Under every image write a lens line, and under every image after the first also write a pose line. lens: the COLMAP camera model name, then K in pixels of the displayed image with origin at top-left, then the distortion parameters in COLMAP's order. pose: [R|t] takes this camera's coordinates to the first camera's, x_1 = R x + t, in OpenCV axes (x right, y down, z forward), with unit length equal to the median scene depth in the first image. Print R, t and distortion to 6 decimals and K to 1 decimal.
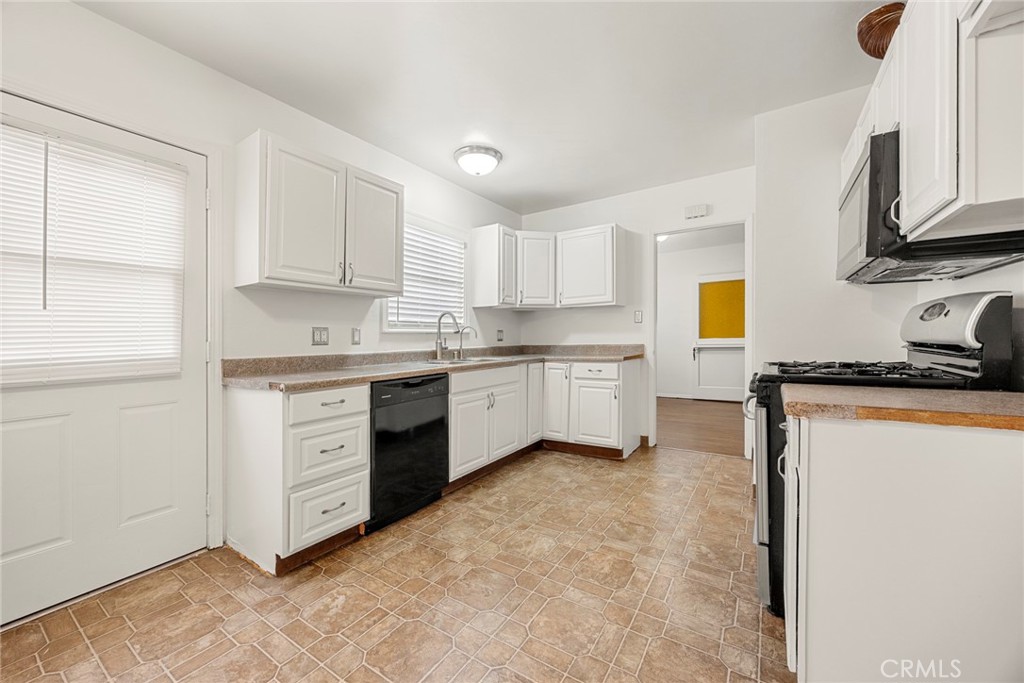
lens RADIAL K [[395.3, 0, 515.0], [0, 395.3, 352.4], [0, 0, 1]] dist [0.006433, -0.001814]
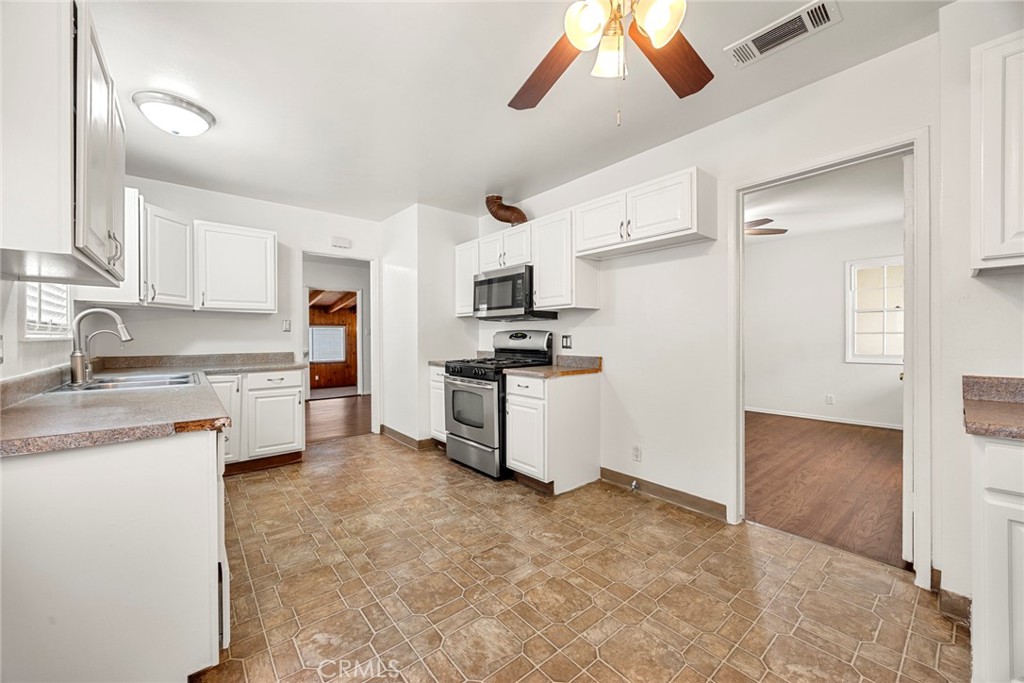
lens RADIAL K [[395.3, 0, 509.0], [0, 395.3, 369.2], [0, 0, 1]] dist [0.006433, -0.001814]
pose [[0.295001, -0.065631, 0.953240, -0.728749], [0.030861, 0.997772, 0.059146, -0.025943], [-0.954999, 0.011969, 0.296369, 0.186827]]
